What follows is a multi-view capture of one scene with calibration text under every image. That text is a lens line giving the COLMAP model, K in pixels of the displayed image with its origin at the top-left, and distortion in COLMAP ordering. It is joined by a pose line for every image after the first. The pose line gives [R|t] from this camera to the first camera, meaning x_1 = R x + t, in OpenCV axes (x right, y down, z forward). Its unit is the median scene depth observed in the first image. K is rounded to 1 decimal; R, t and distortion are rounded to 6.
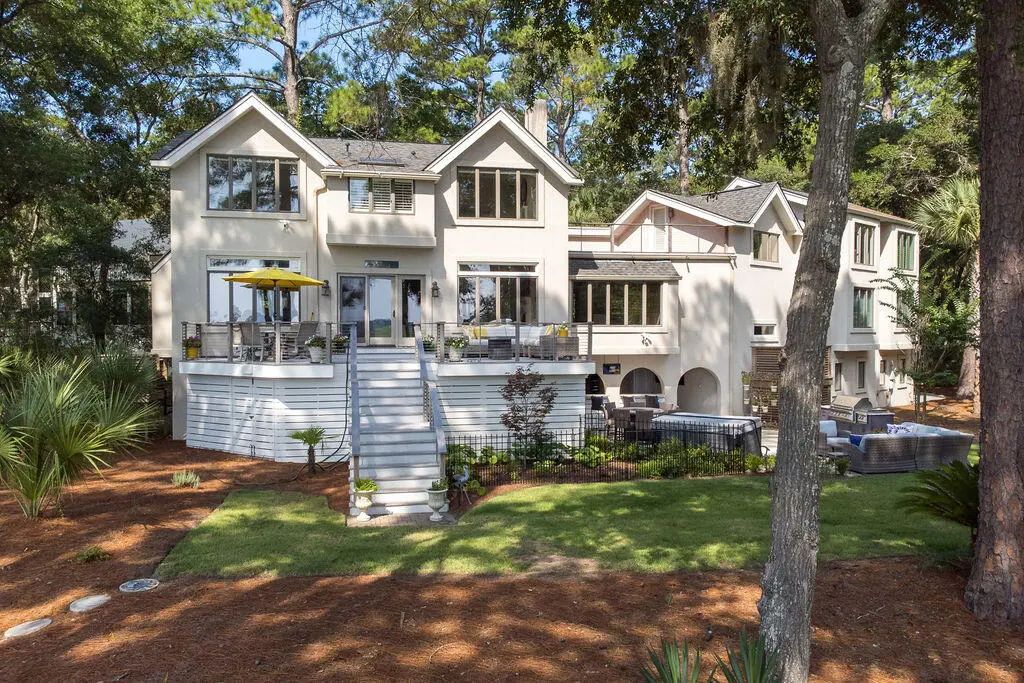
lens RADIAL K [[766.8, 0, 513.4], [0, 766.8, 343.9], [0, 0, 1]] dist [0.003403, 0.011699]
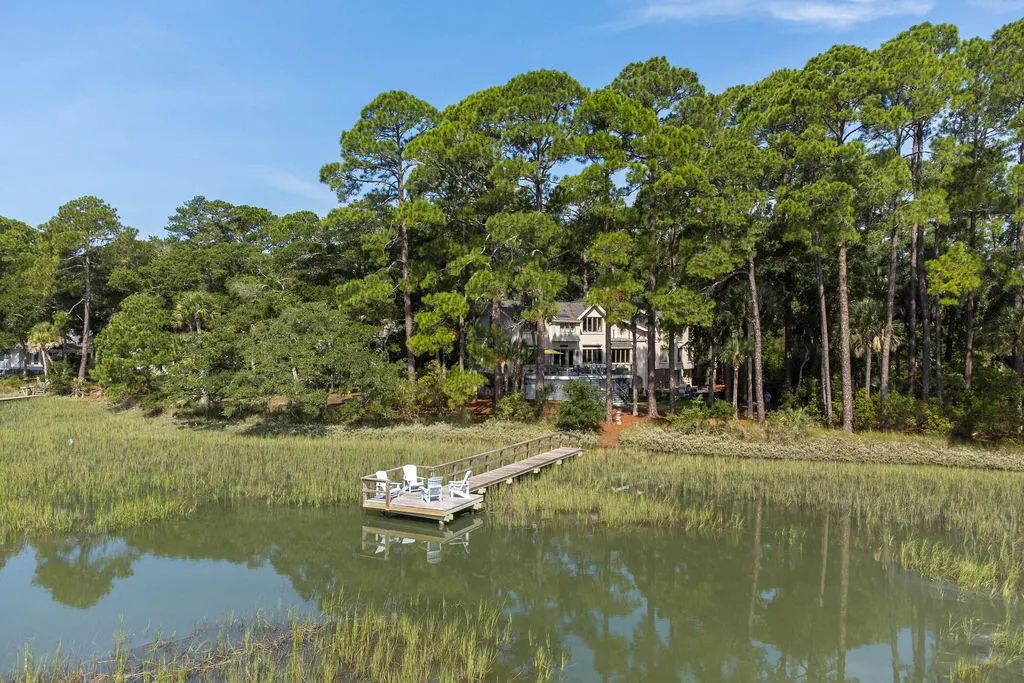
lens RADIAL K [[766.8, 0, 511.1], [0, 766.8, 343.7], [0, 0, 1]] dist [0.003403, 0.011699]
pose [[0.950400, 0.004093, 0.311005, -1.436570], [-0.000229, 0.999922, -0.012461, -0.070142], [-0.311032, 0.011772, 0.950327, -2.132053]]
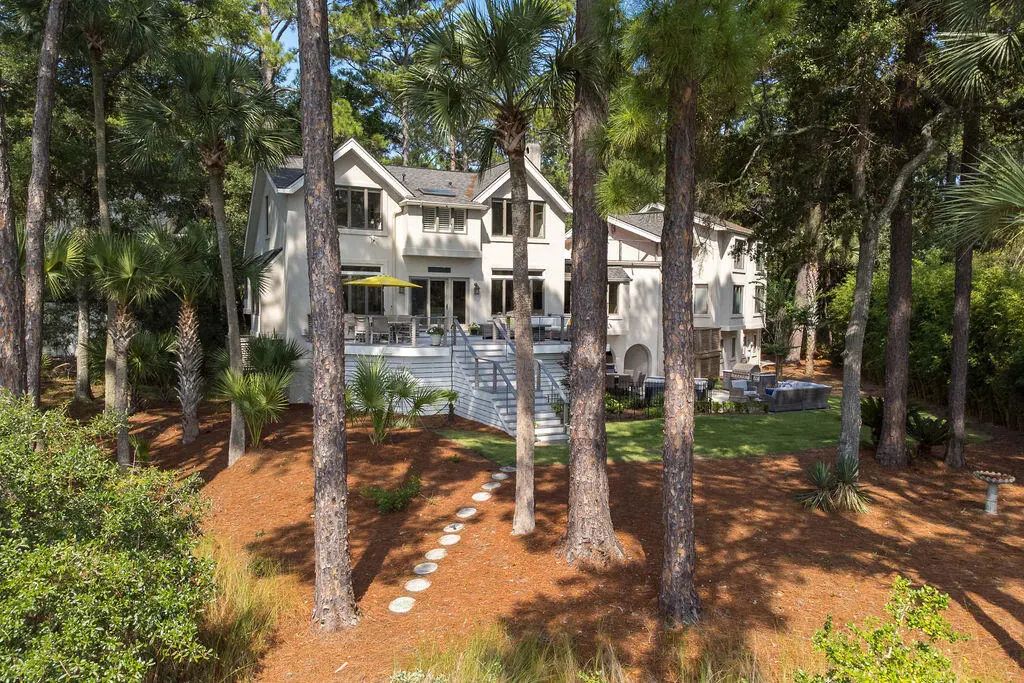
lens RADIAL K [[766.8, 0, 511.5], [0, 766.8, 341.1], [0, 0, 1]] dist [0.003403, 0.011699]
pose [[0.969679, -0.004298, 0.244343, -0.374511], [-0.005508, 0.999207, 0.039436, -0.031969], [-0.244319, -0.039586, 0.968887, -0.333853]]
